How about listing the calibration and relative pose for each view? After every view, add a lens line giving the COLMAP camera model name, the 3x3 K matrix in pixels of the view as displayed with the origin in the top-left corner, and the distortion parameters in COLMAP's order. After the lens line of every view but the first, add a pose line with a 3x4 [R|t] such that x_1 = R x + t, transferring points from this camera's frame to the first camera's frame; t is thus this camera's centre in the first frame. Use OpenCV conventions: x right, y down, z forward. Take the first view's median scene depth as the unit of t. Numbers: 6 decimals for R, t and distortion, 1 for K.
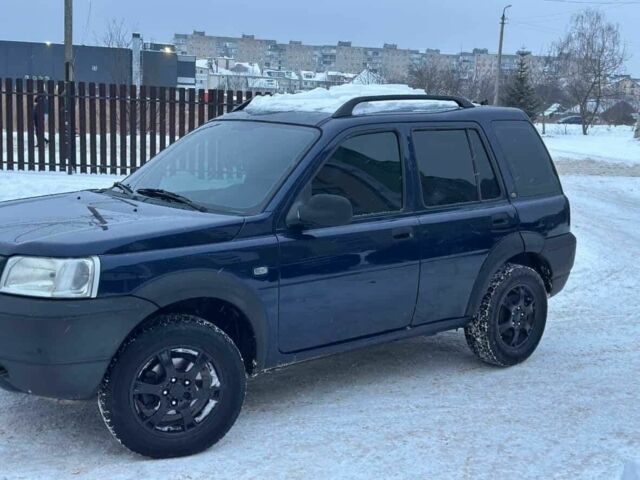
lens RADIAL K [[924.0, 0, 316.2], [0, 924.0, 241.1], [0, 0, 1]] dist [0.086882, -0.002507]
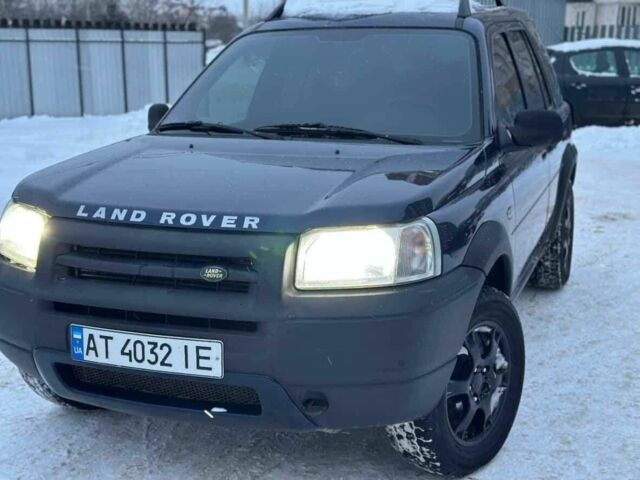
lens RADIAL K [[921.2, 0, 320.0], [0, 921.2, 240.0], [0, 0, 1]] dist [0.095573, -0.047883]
pose [[0.886290, -0.138525, 0.441930, -0.533165], [0.106582, 0.989615, 0.096448, -0.036141], [-0.450701, -0.038379, 0.891850, 0.361758]]
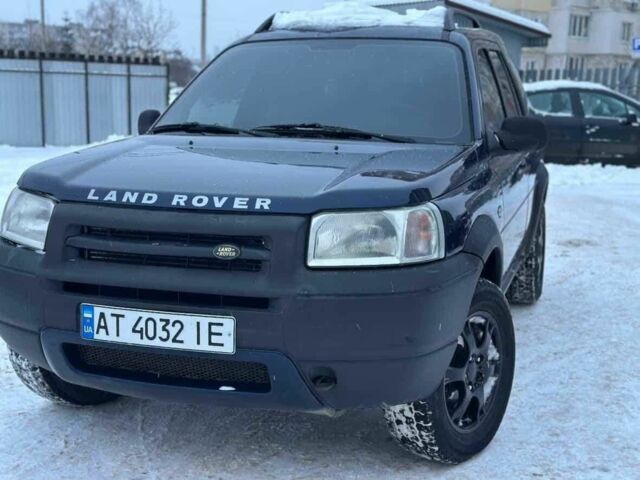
lens RADIAL K [[924.0, 0, 316.2], [0, 924.0, 241.1], [0, 0, 1]] dist [0.086882, -0.002507]
pose [[0.864370, -0.107195, 0.491297, -0.580675], [0.093123, 0.994238, 0.053092, 0.000027], [-0.494158, -0.000140, 0.869372, 0.361613]]
